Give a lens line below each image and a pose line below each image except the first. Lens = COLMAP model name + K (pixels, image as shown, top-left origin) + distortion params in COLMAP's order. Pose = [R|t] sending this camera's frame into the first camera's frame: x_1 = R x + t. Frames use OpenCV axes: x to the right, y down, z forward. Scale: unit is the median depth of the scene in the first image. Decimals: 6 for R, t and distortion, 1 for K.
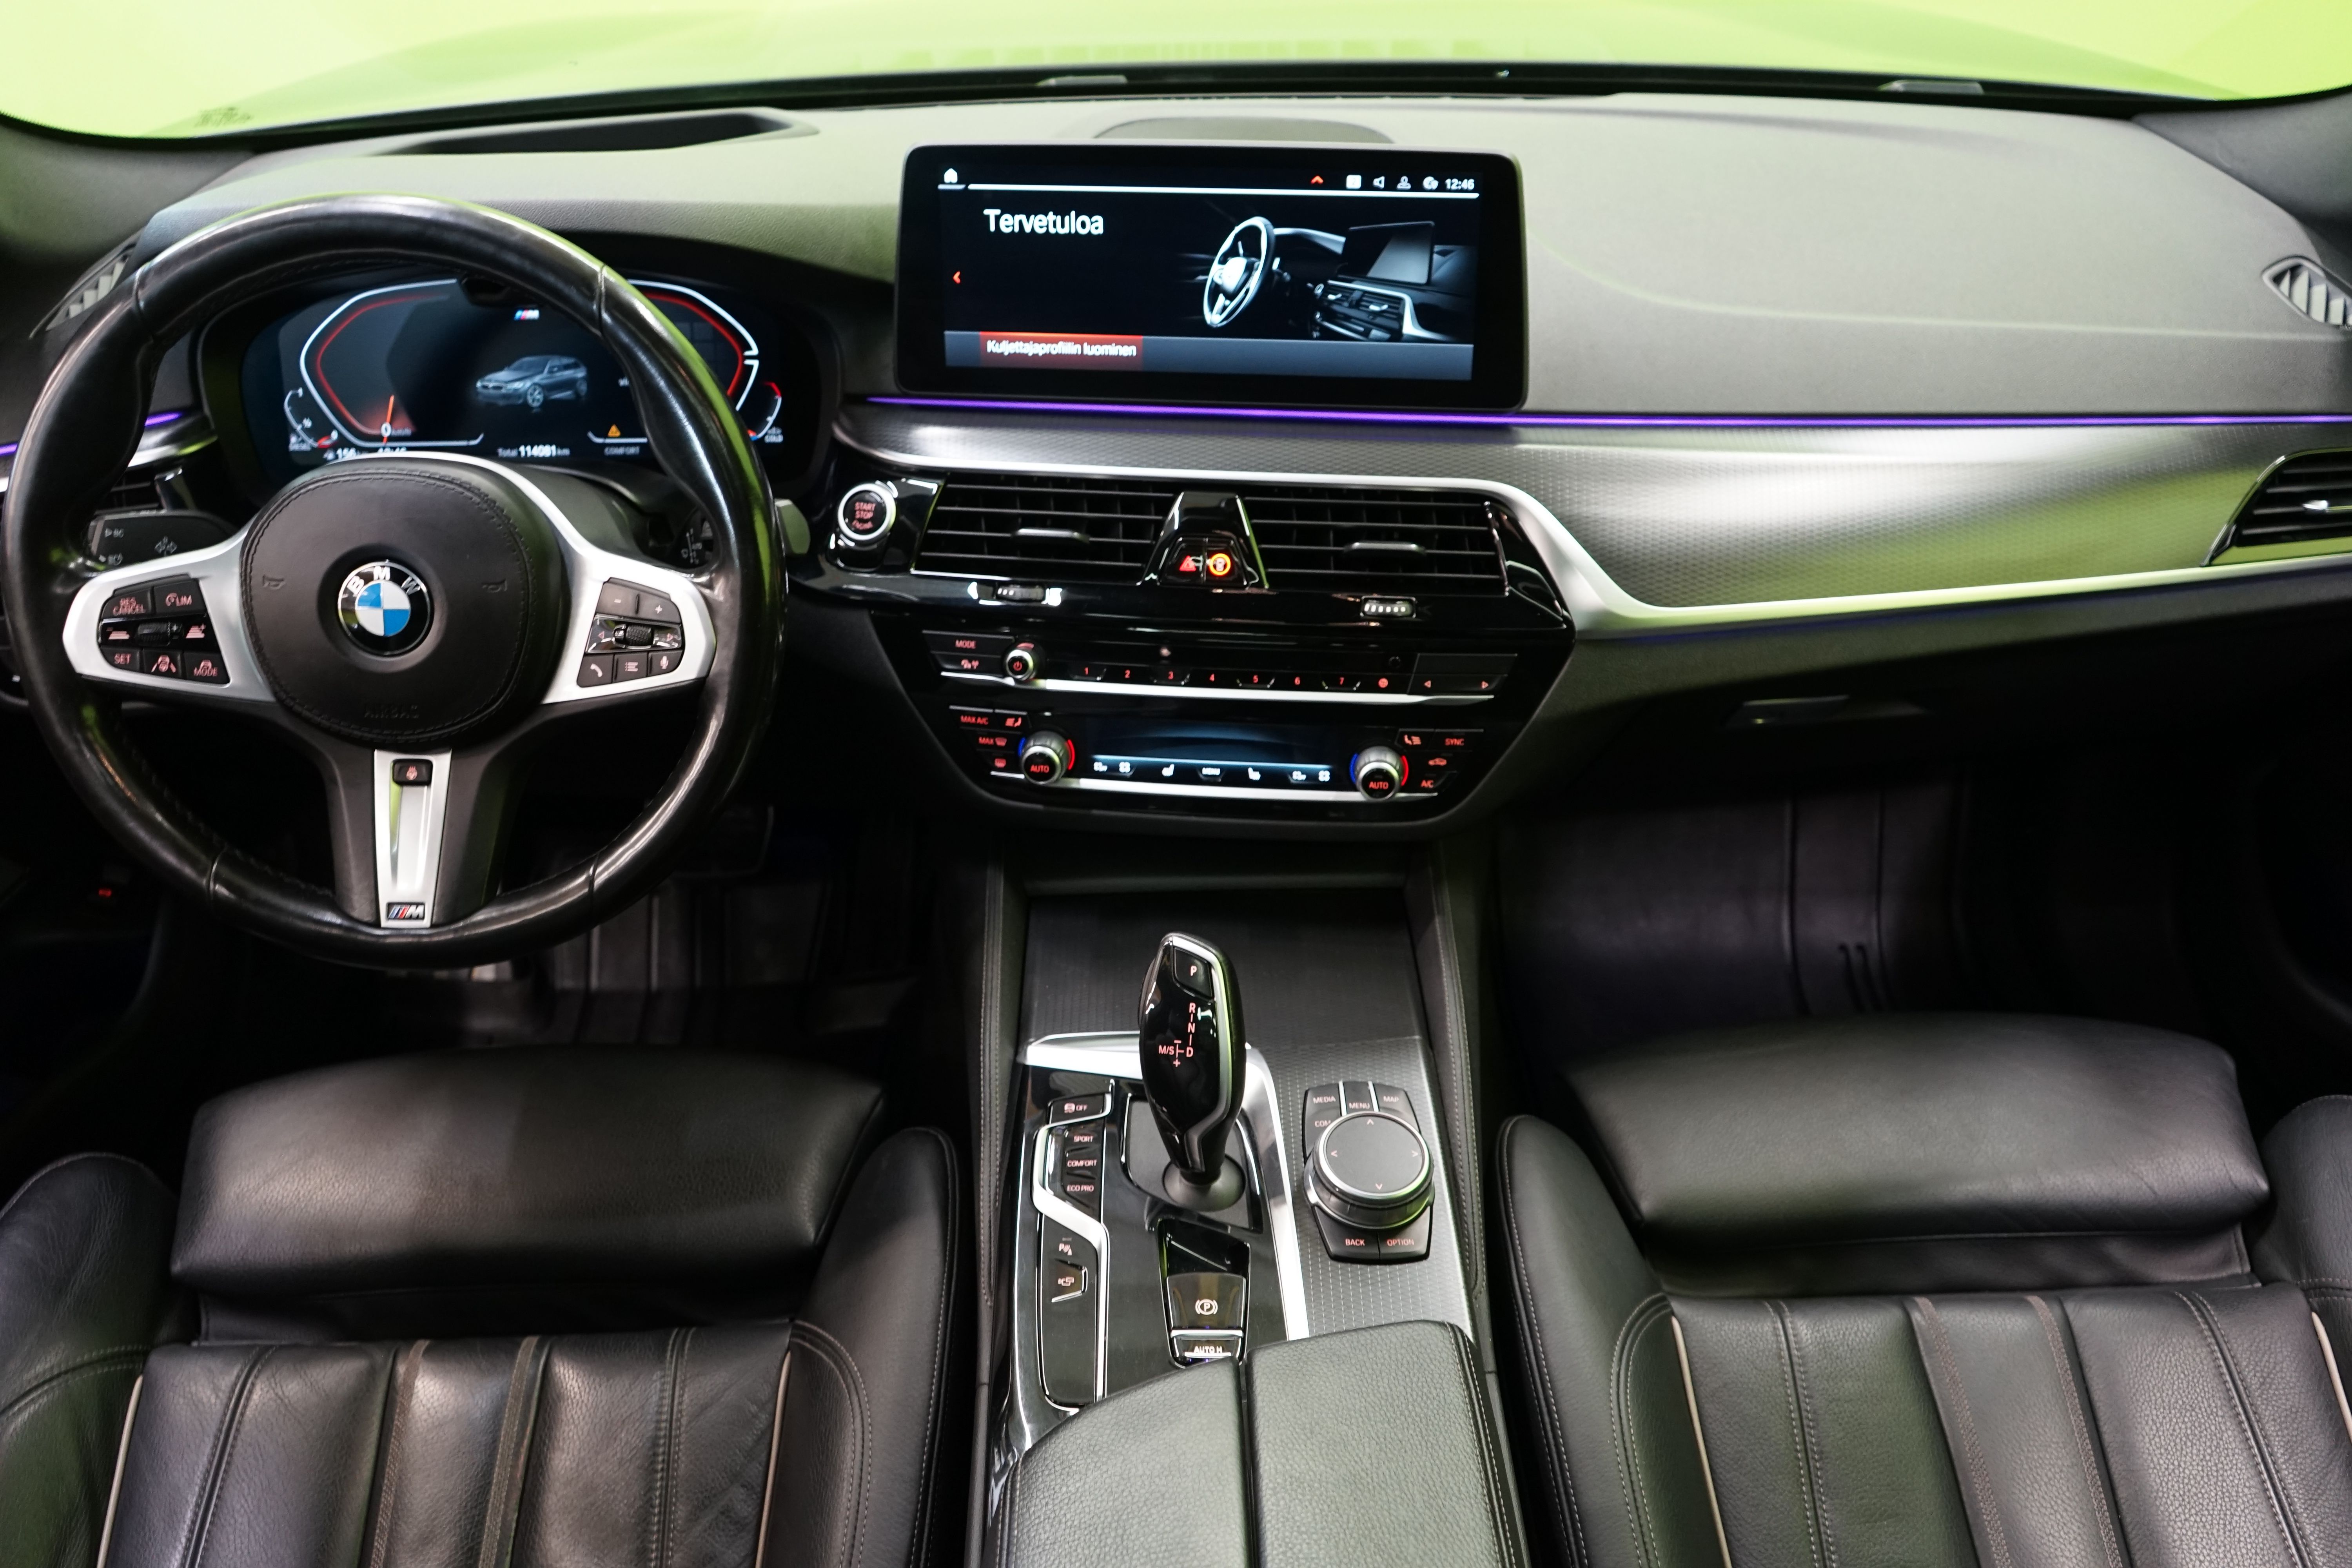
lens RADIAL K [[2020.9, 0, 1176.0], [0, 2020.9, 784.0], [0, 0, 1]] dist [-0.008097, 0.005511]
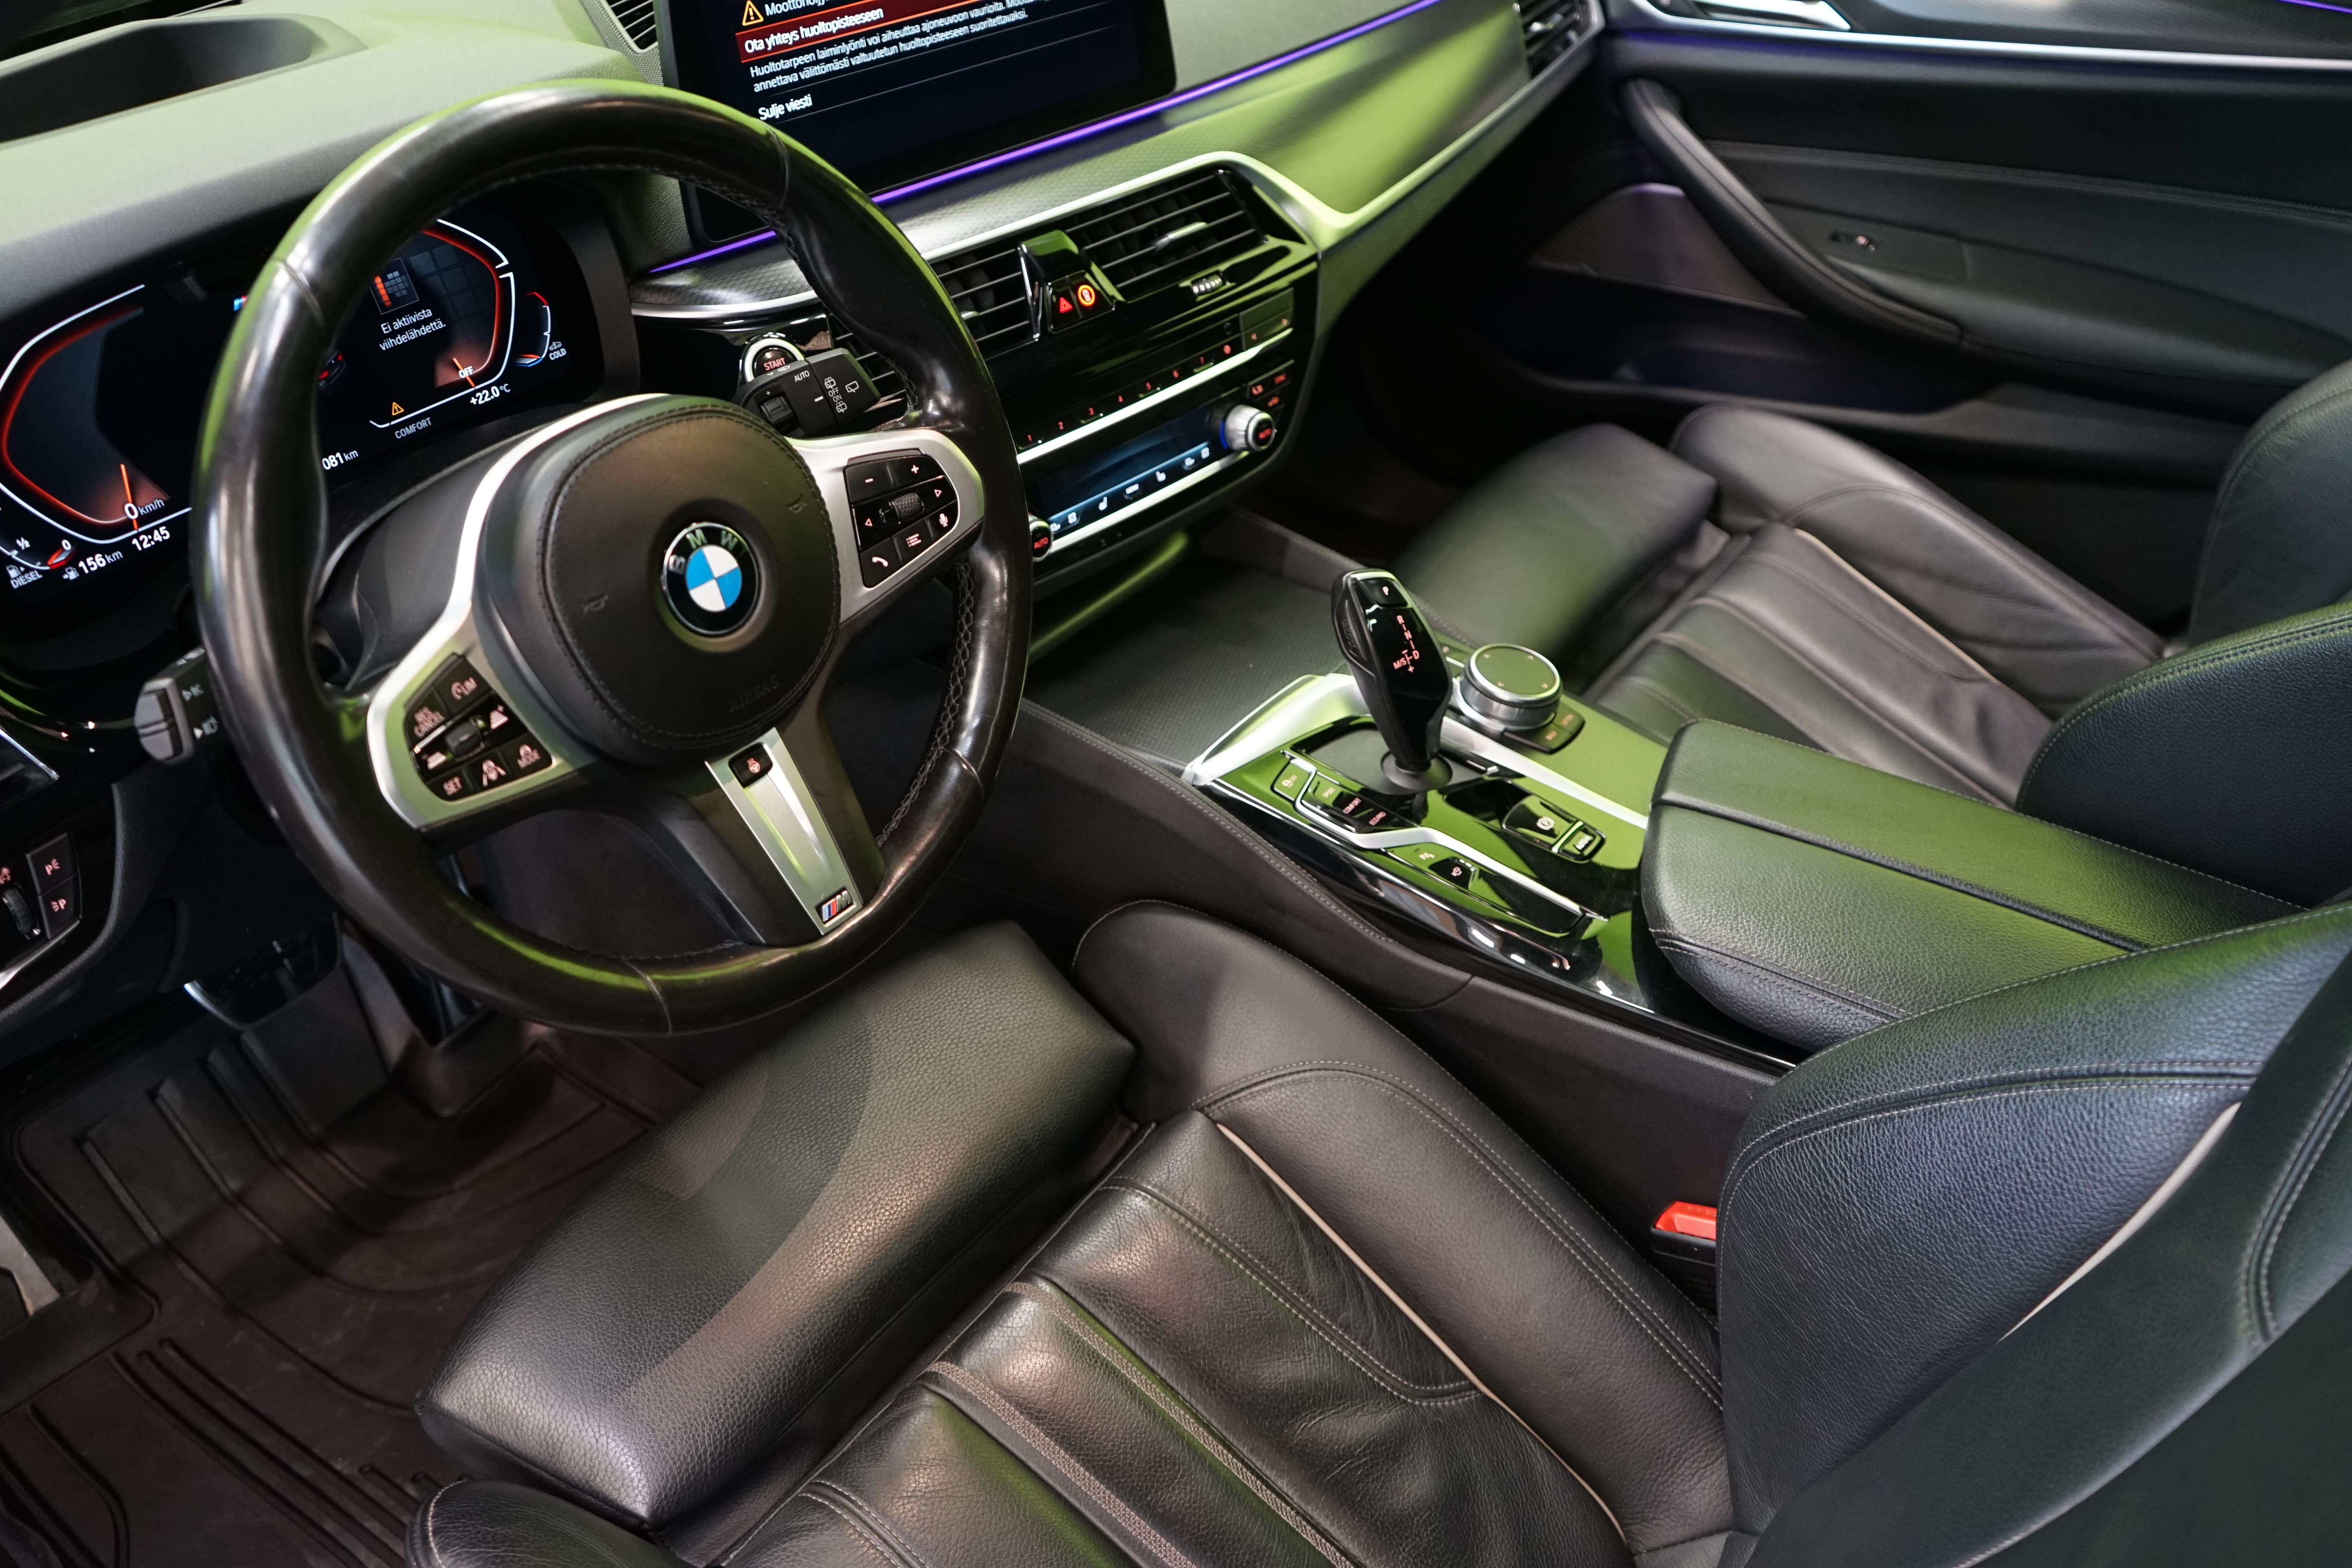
lens RADIAL K [[2020.9, 0, 1176.0], [0, 2020.9, 784.0], [0, 0, 1]] dist [-0.008097, 0.005511]
pose [[0.598231, -0.458495, 0.657193, -0.756955], [0.414510, 0.878944, 0.235880, -0.113702], [-0.685785, 0.131303, 0.715862, 0.249283]]
